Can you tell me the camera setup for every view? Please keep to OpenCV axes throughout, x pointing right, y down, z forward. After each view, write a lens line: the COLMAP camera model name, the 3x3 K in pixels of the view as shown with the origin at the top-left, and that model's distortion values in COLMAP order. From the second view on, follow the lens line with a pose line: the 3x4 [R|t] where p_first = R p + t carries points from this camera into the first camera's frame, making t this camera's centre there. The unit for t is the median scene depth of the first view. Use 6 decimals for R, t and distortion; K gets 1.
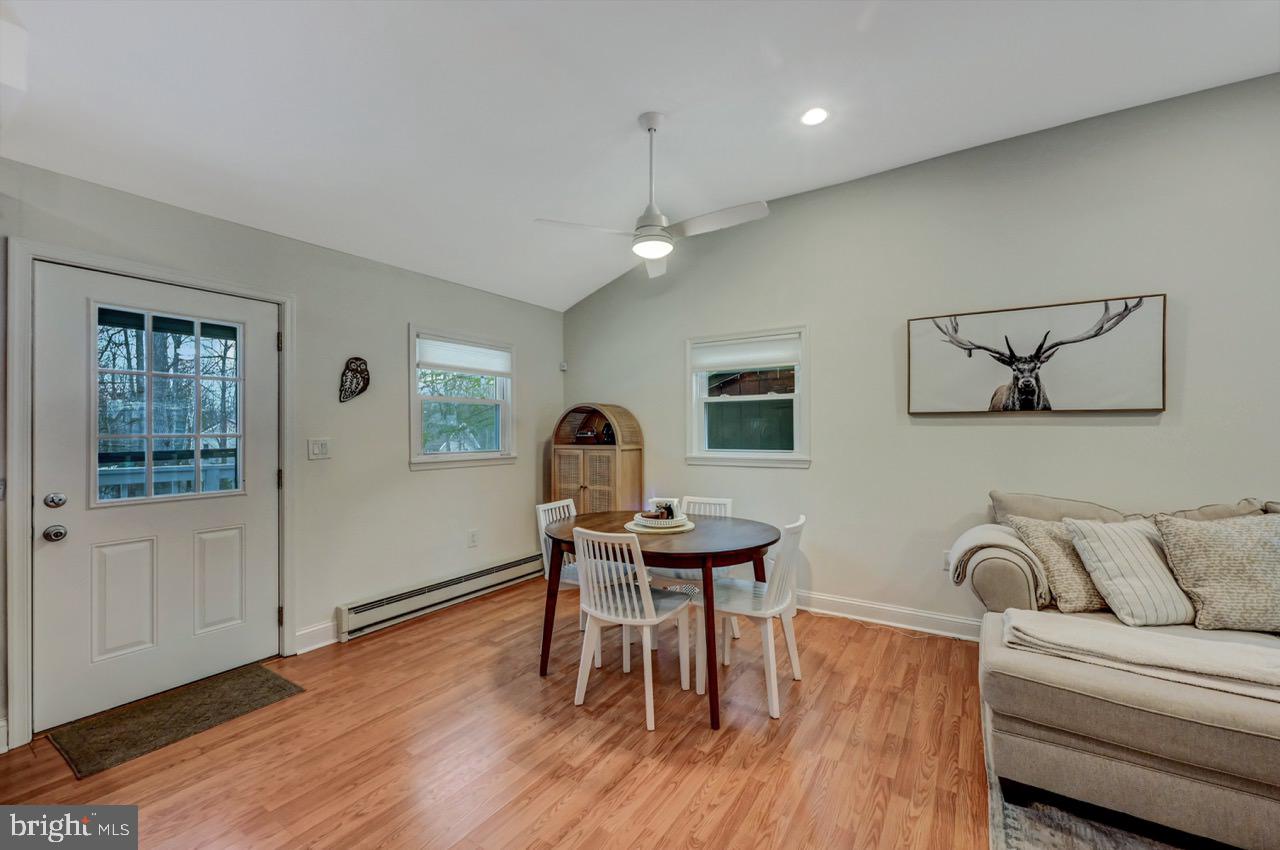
lens RADIAL K [[506.8, 0, 640.0], [0, 506.8, 425.0], [0, 0, 1]] dist [0.000462, 0.000004]
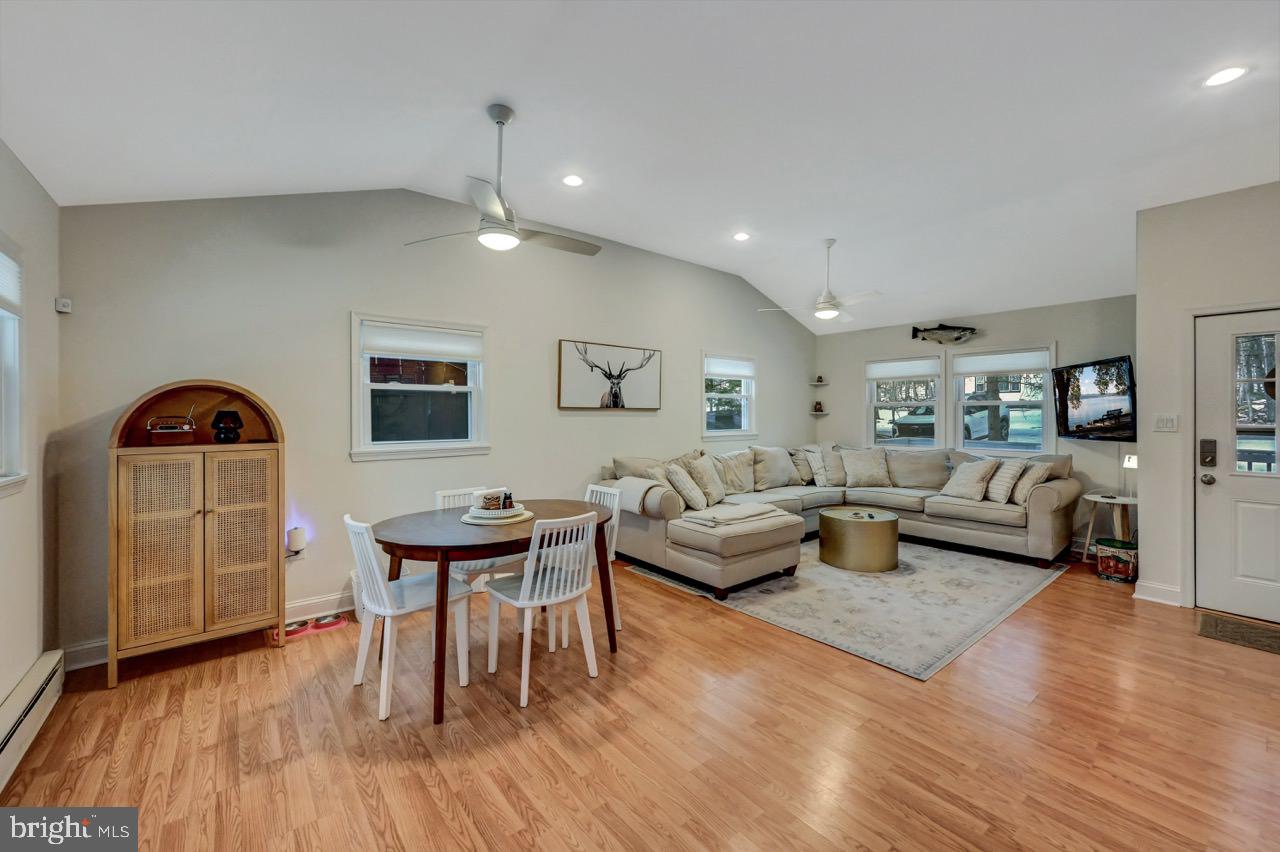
lens RADIAL K [[512.5, 0, 643.2], [0, 512.5, 418.3], [0, 0, 1]] dist [0.001278, 0.000203]
pose [[0.306290, -0.001500, 0.951937, -0.790831], [-0.006572, 0.999972, 0.003690, -0.000969], [-0.951916, -0.007386, 0.306271, 0.393855]]
